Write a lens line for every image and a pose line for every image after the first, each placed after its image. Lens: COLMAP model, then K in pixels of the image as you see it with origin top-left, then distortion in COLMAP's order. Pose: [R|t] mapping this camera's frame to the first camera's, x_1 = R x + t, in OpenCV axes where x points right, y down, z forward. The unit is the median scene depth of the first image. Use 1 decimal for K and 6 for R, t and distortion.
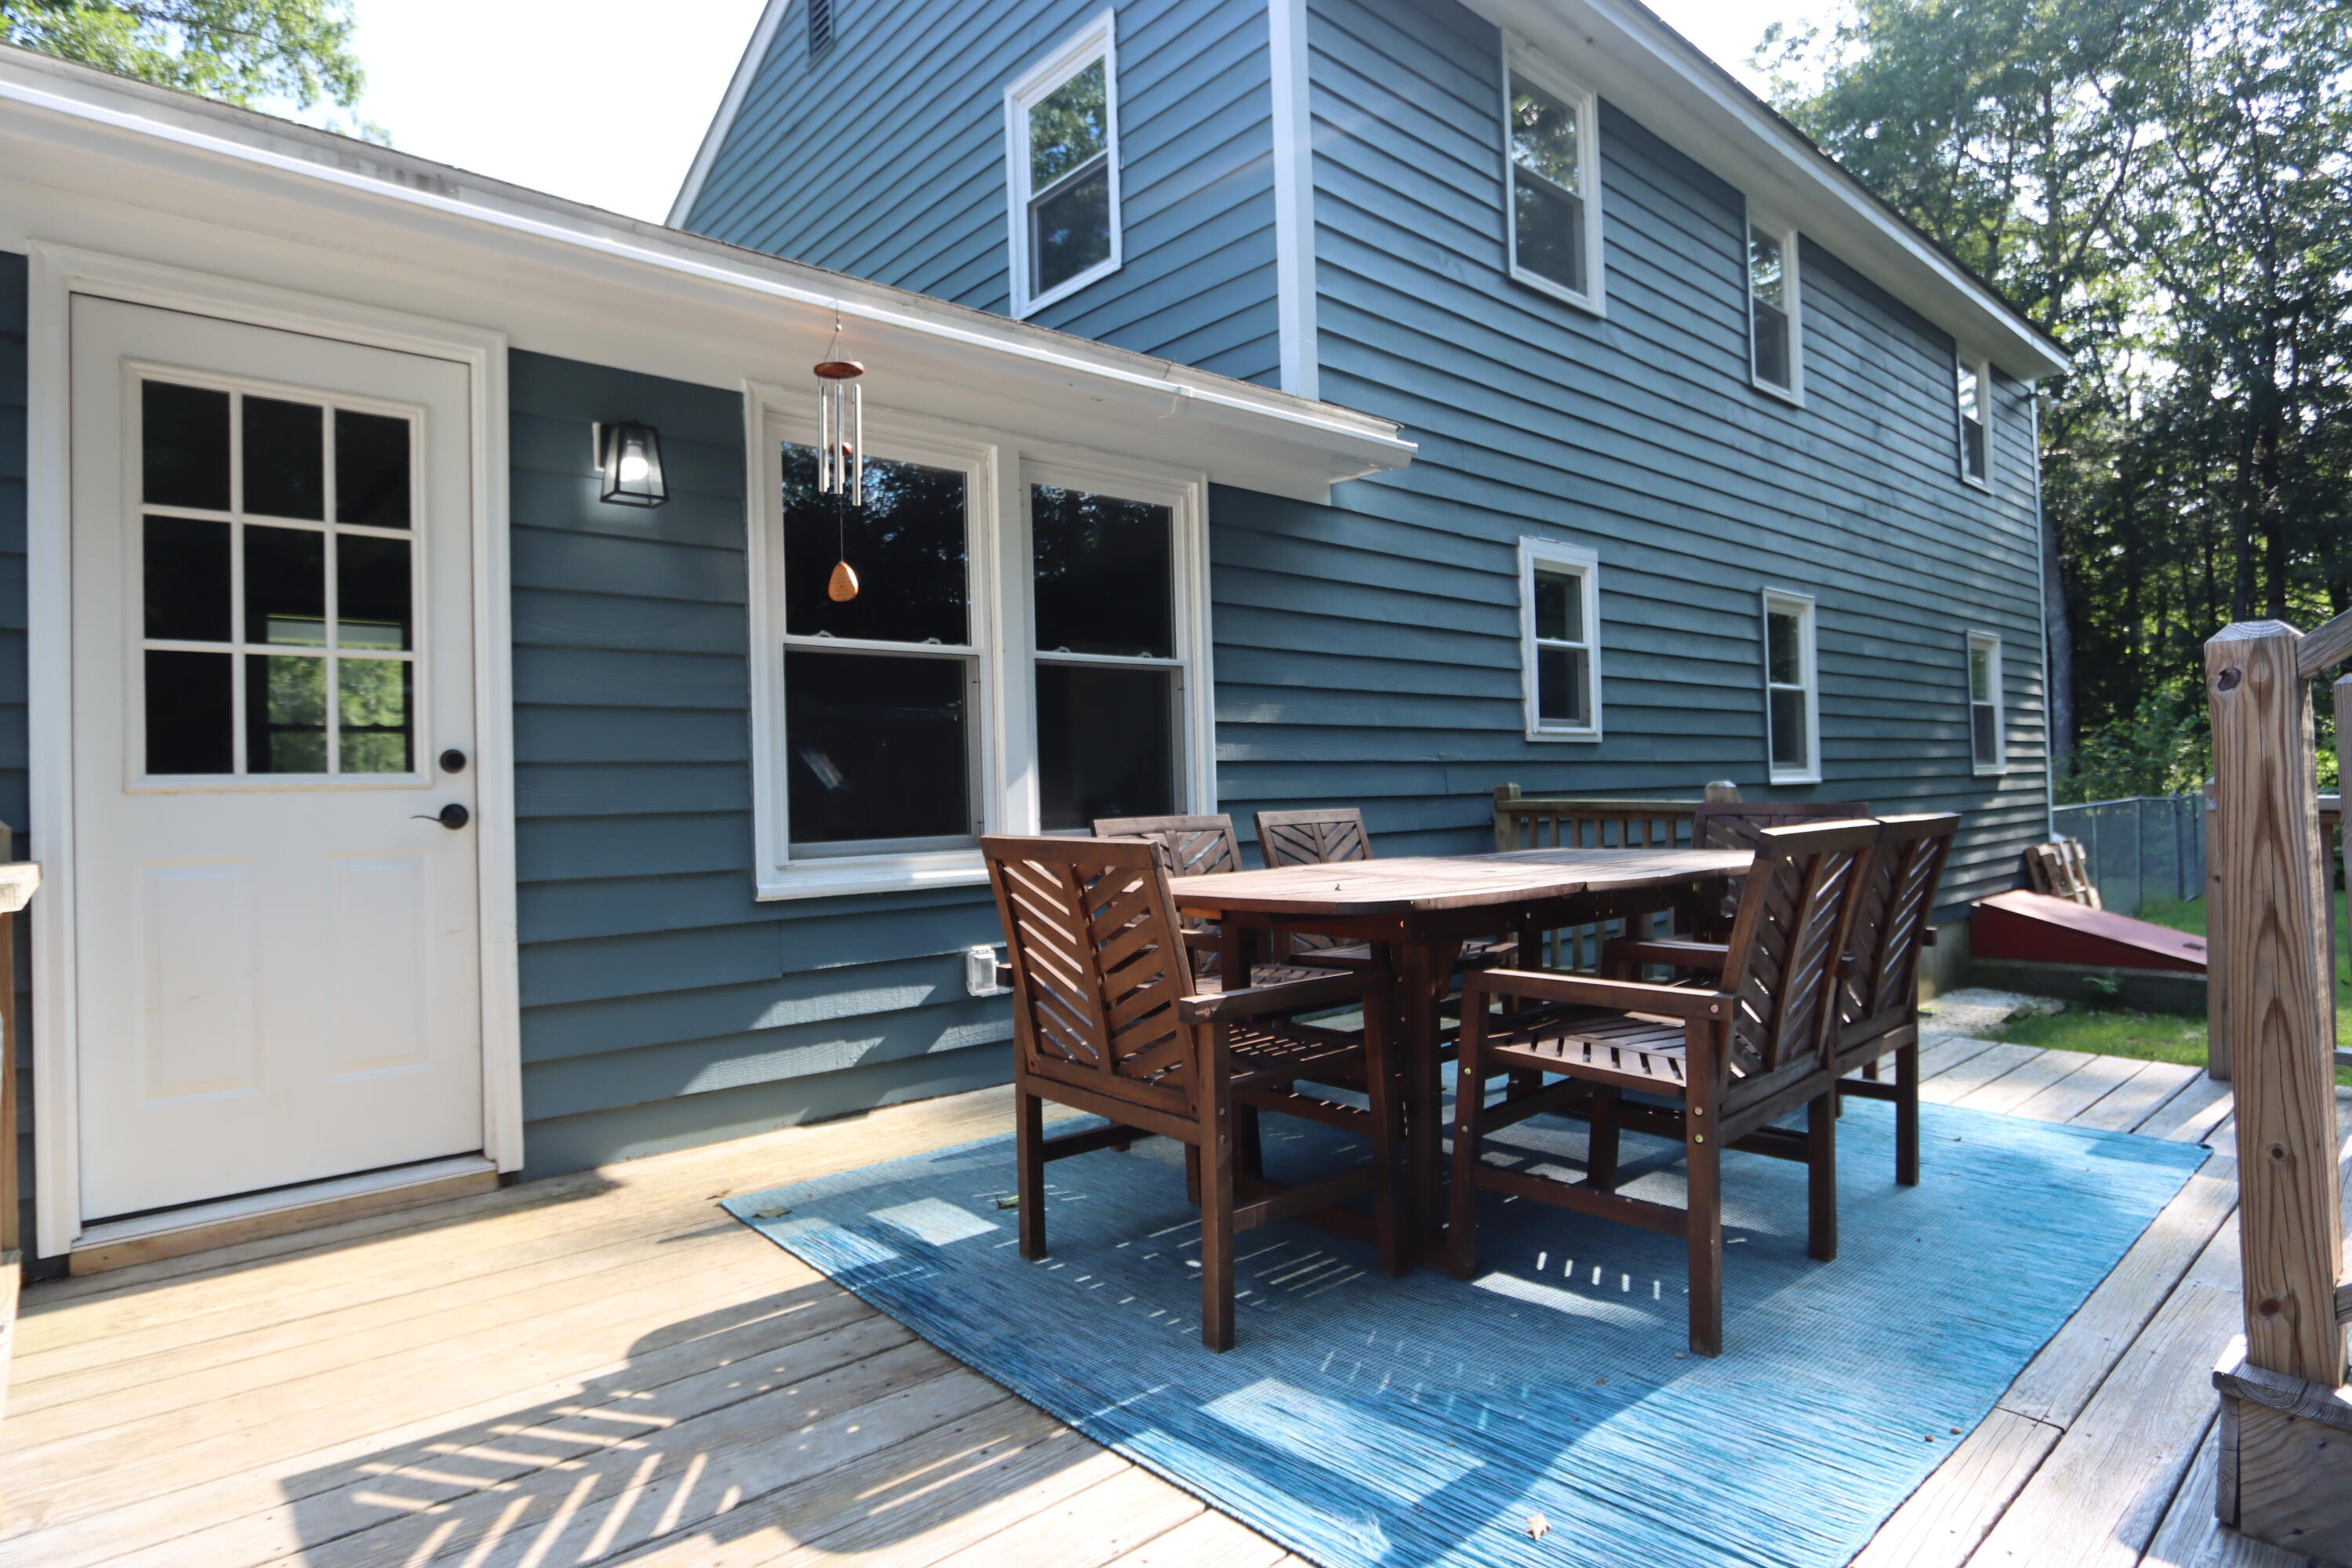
lens RADIAL K [[1265.0, 0, 1118.2], [0, 1265.0, 788.6], [0, 0, 1]] dist [-0.021918, 0.003117]
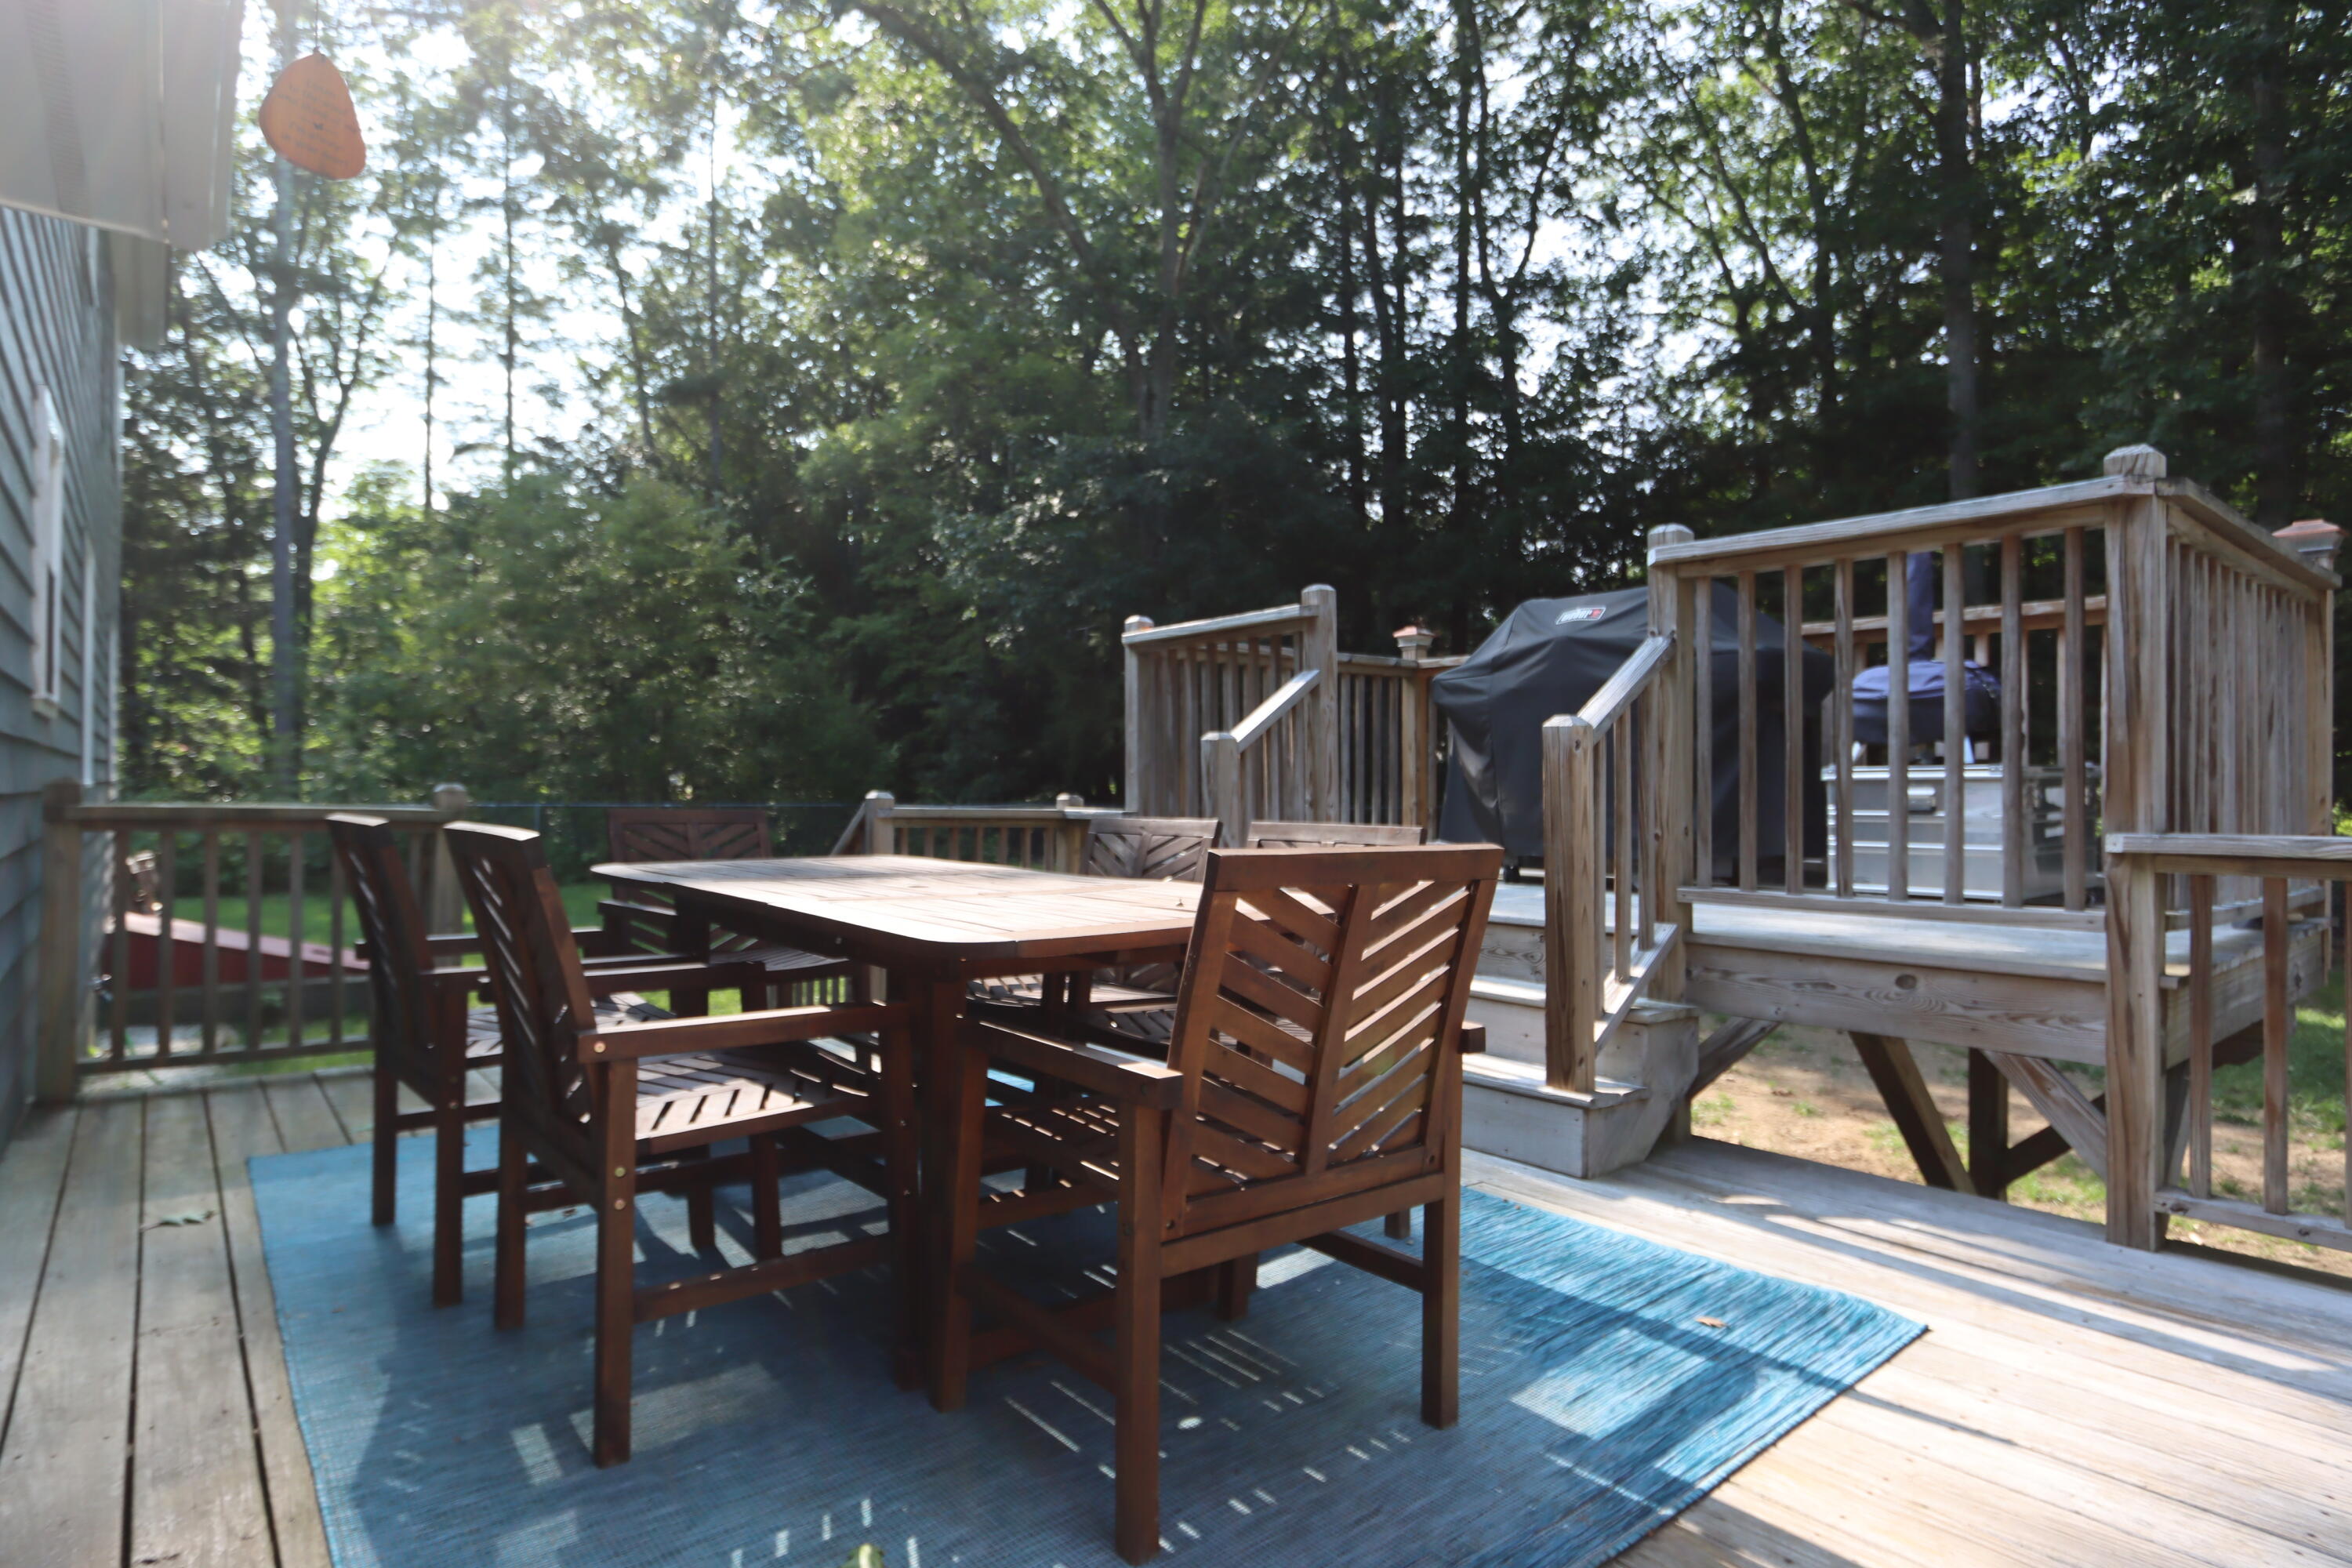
lens RADIAL K [[1265.0, 0, 1182.5], [0, 1265.0, 785.0], [0, 0, 1]] dist [-0.021918, 0.003117]
pose [[0.015922, 0.024830, 0.999565, -0.935076], [-0.011331, 0.999632, -0.024651, 0.027111], [-0.999809, -0.010934, 0.016198, 1.352310]]
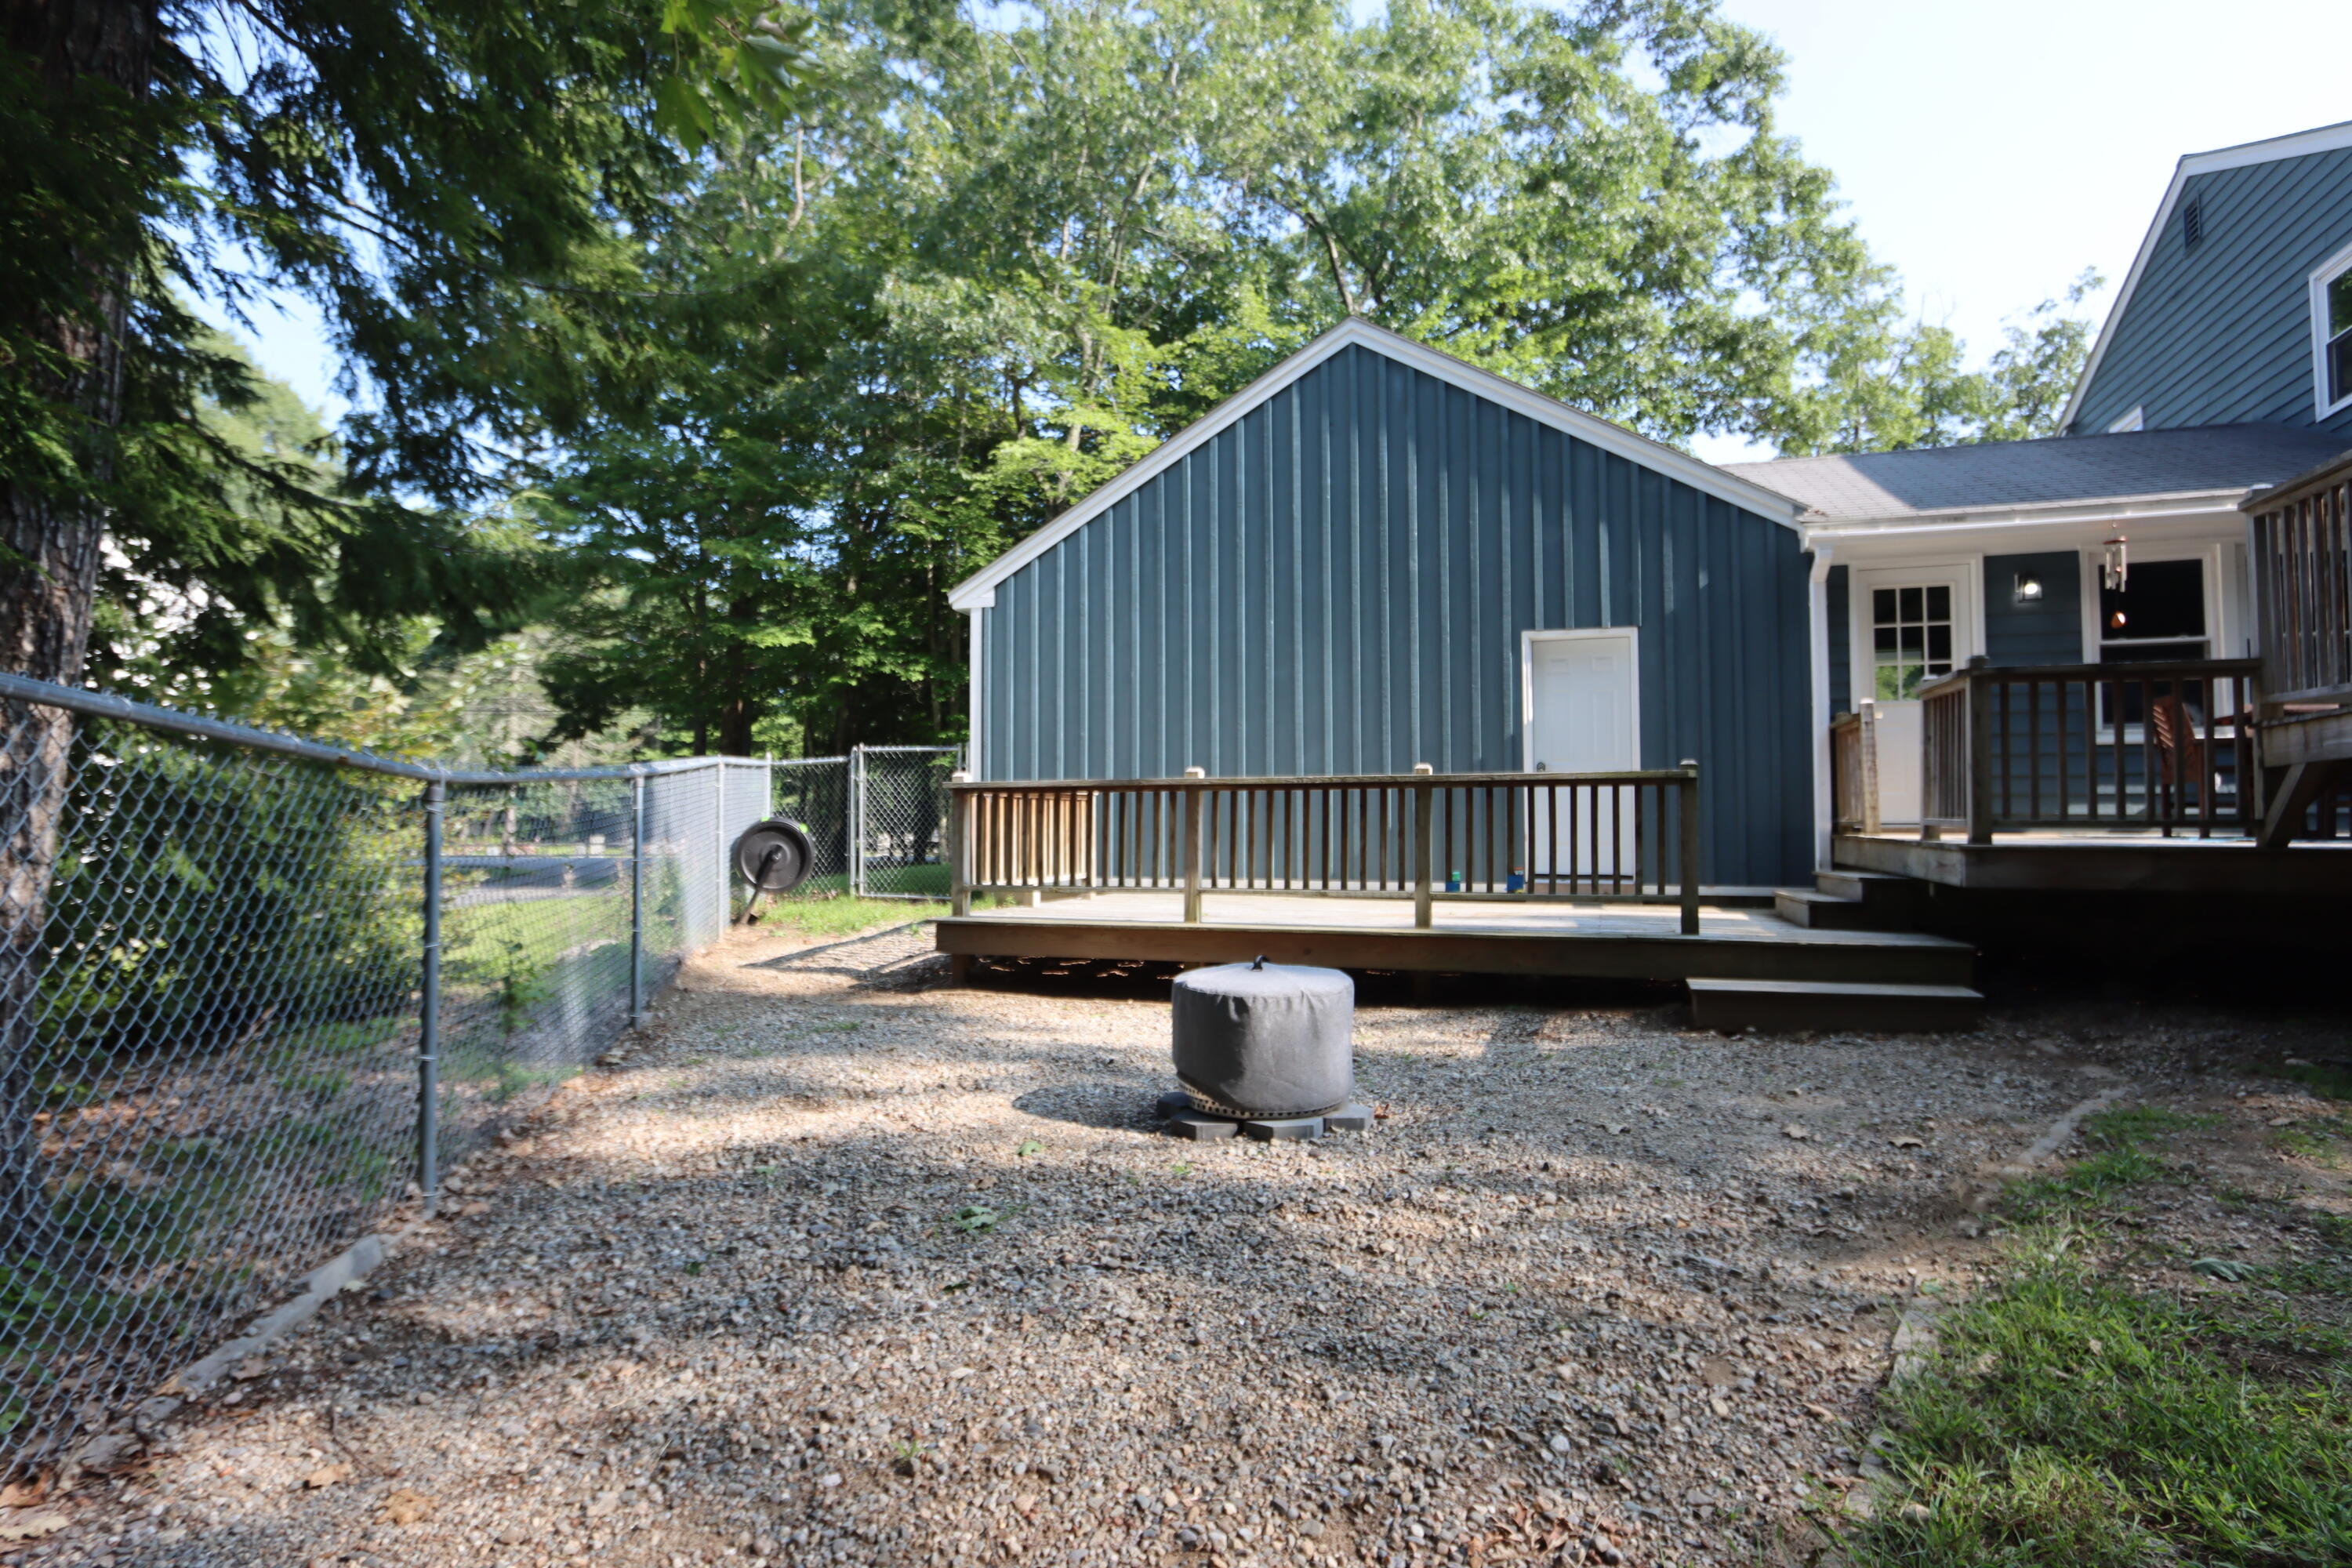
lens RADIAL K [[1265.0, 0, 1165.7], [0, 1265.0, 784.0], [0, 0, 1]] dist [-0.021918, 0.003117]
pose [[0.521601, -0.007968, -0.853152, 0.971121], [-0.007871, 0.999869, -0.014150, 0.233802], [0.853153, 0.014096, 0.521470, -2.062010]]
